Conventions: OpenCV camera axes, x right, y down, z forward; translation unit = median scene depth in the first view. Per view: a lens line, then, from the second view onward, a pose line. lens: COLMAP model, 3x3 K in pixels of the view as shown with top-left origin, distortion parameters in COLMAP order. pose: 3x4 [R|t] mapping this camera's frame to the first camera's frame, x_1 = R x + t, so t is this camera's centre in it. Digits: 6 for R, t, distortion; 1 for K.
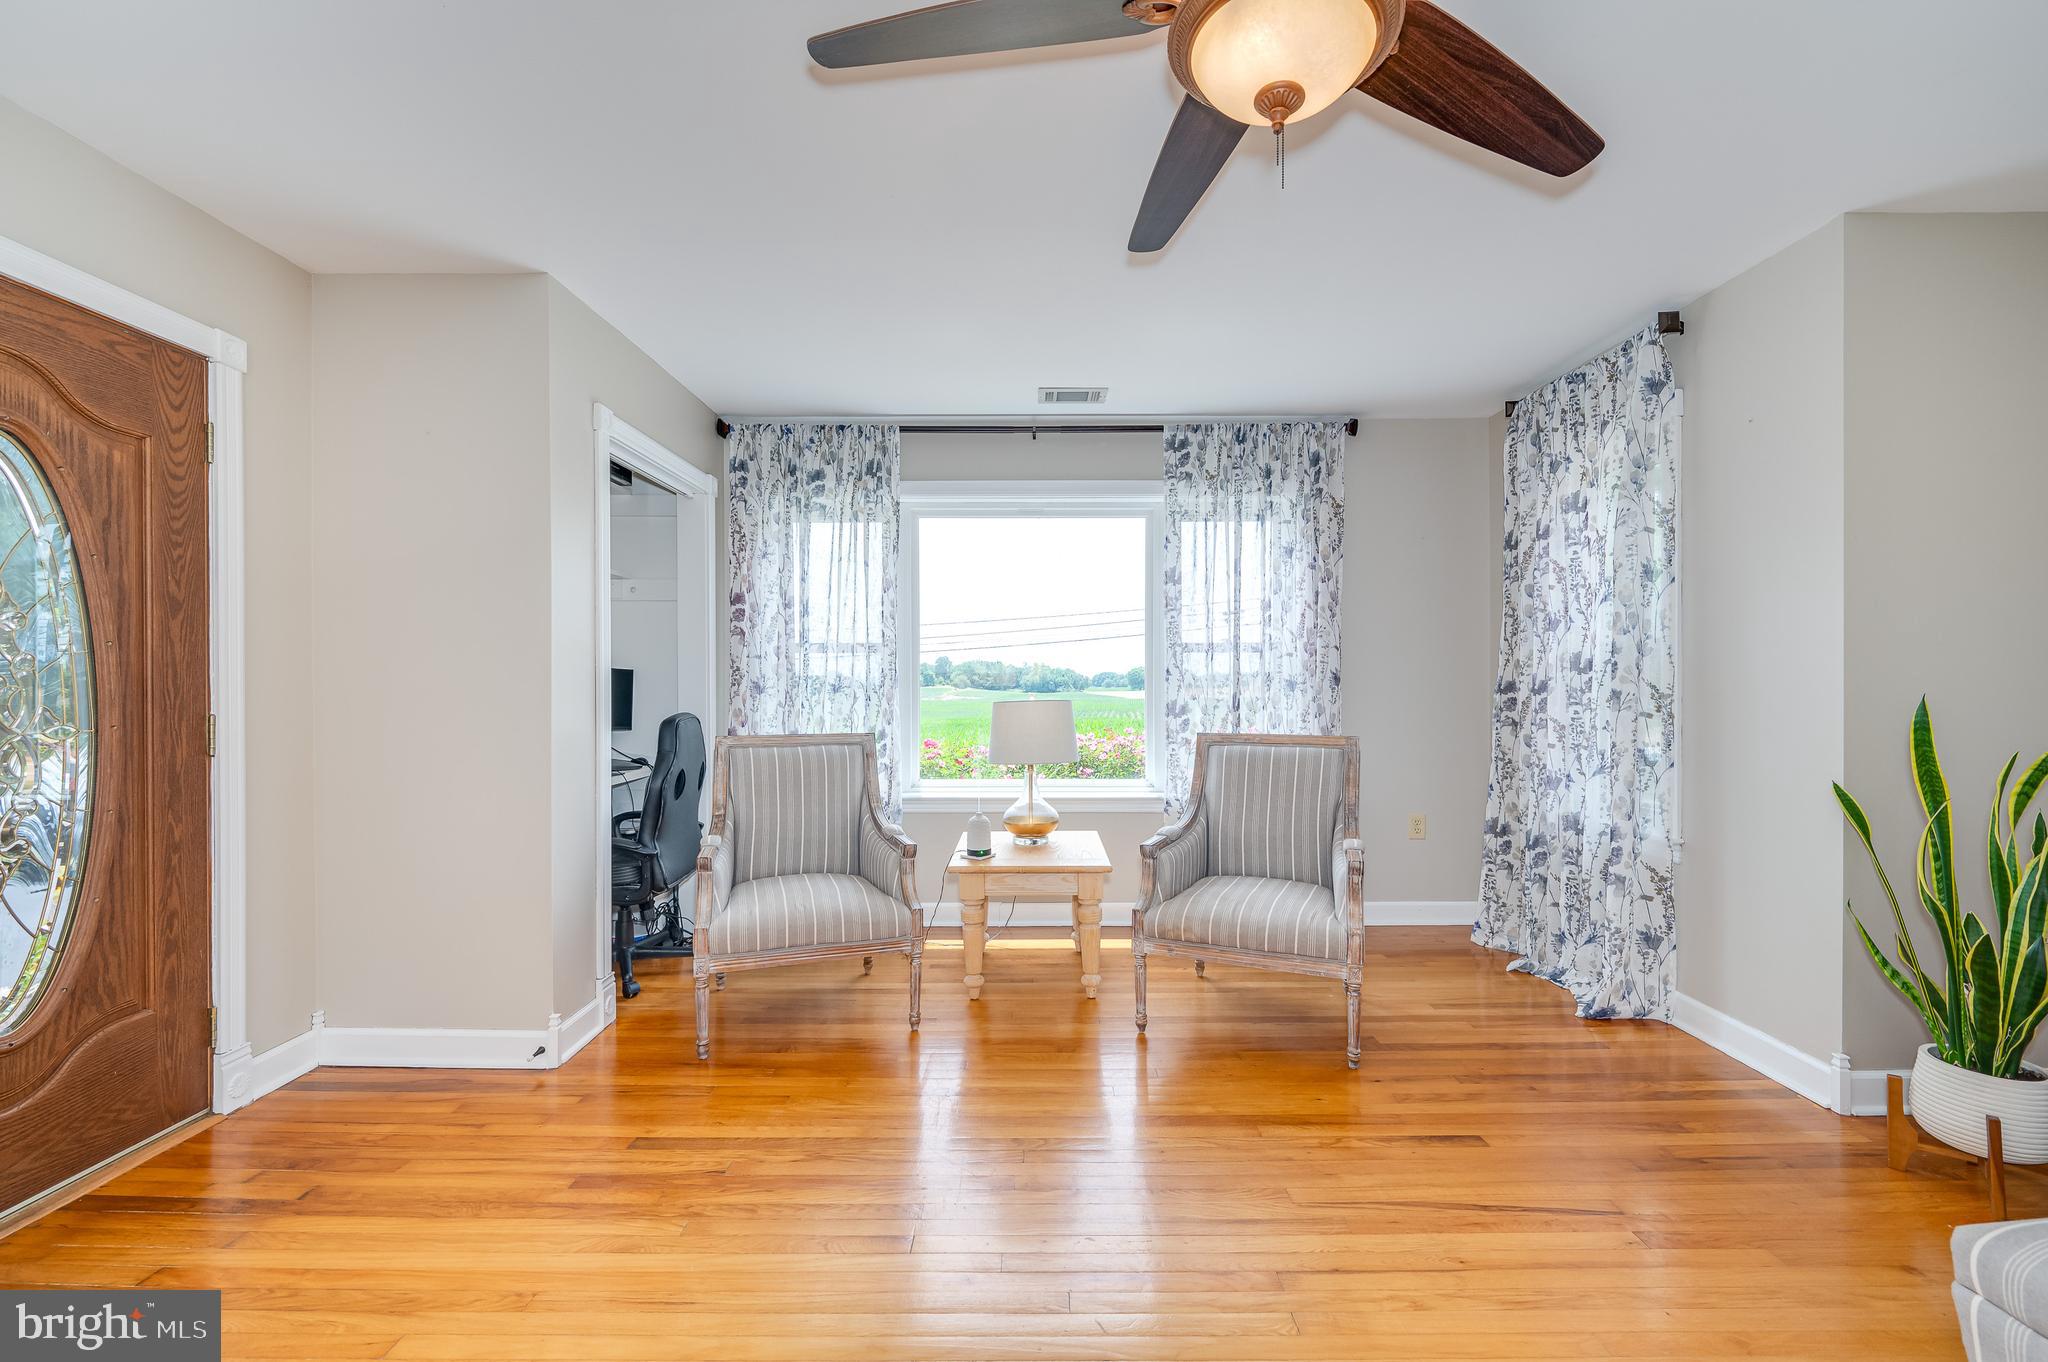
lens RADIAL K [[881.0, 0, 1029.6], [0, 881.0, 687.6], [0, 0, 1]] dist [-0.000835, 0.000772]
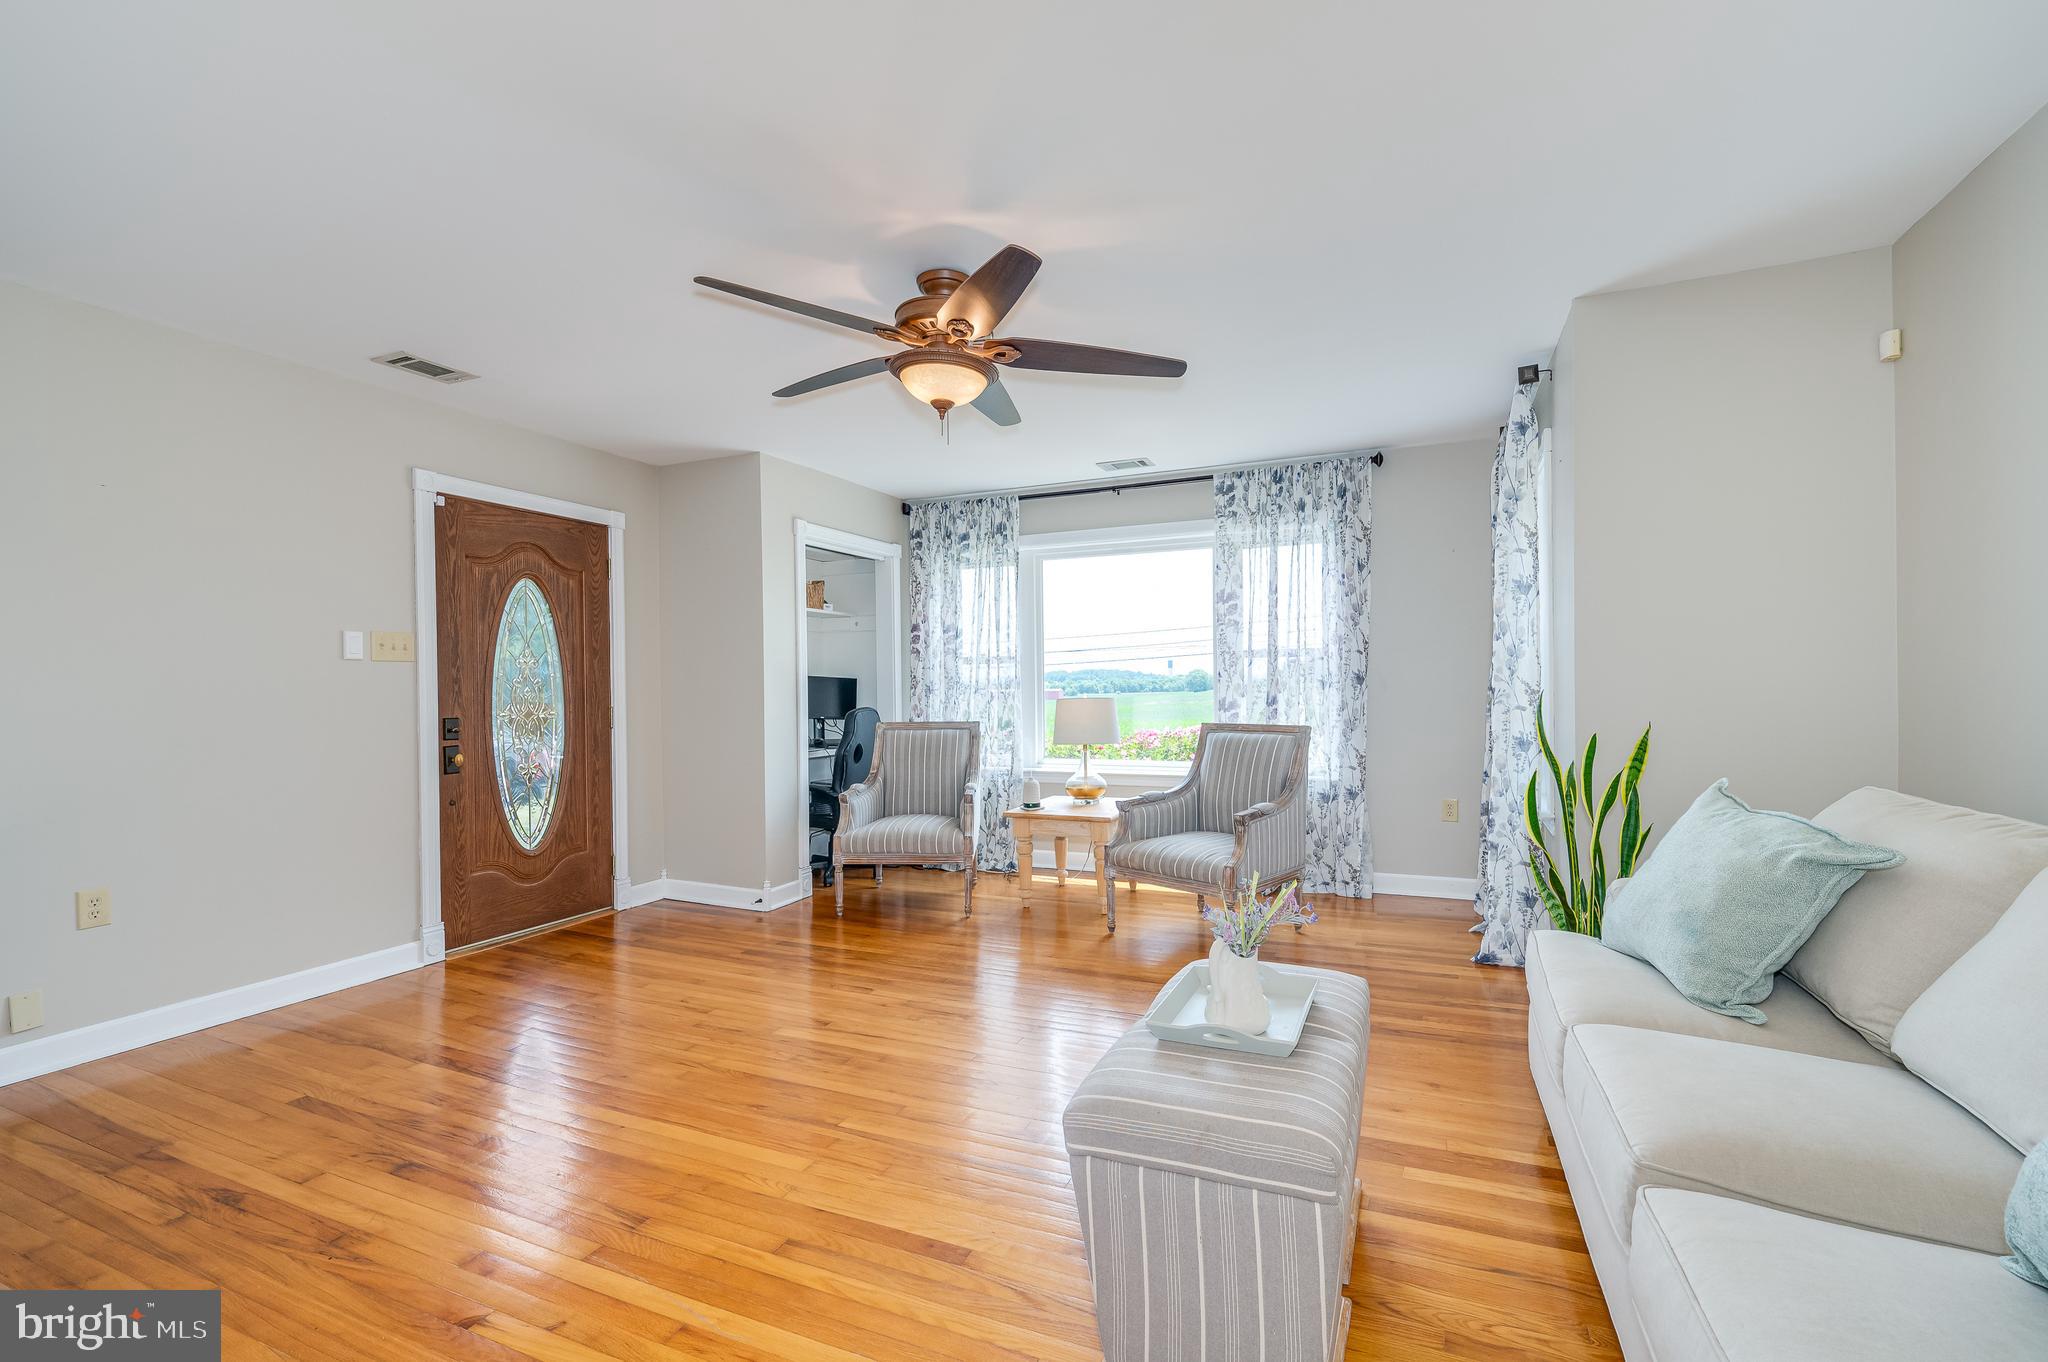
lens RADIAL K [[913.8, 0, 1015.1], [0, 913.8, 688.6], [0, 0, 1]] dist [0.000142, -0.000078]
pose [[0.911066, -0.008572, -0.412171, 0.431883], [0.009393, 0.999956, -0.000035, -0.000815], [0.412153, -0.003840, 0.911106, -0.287271]]
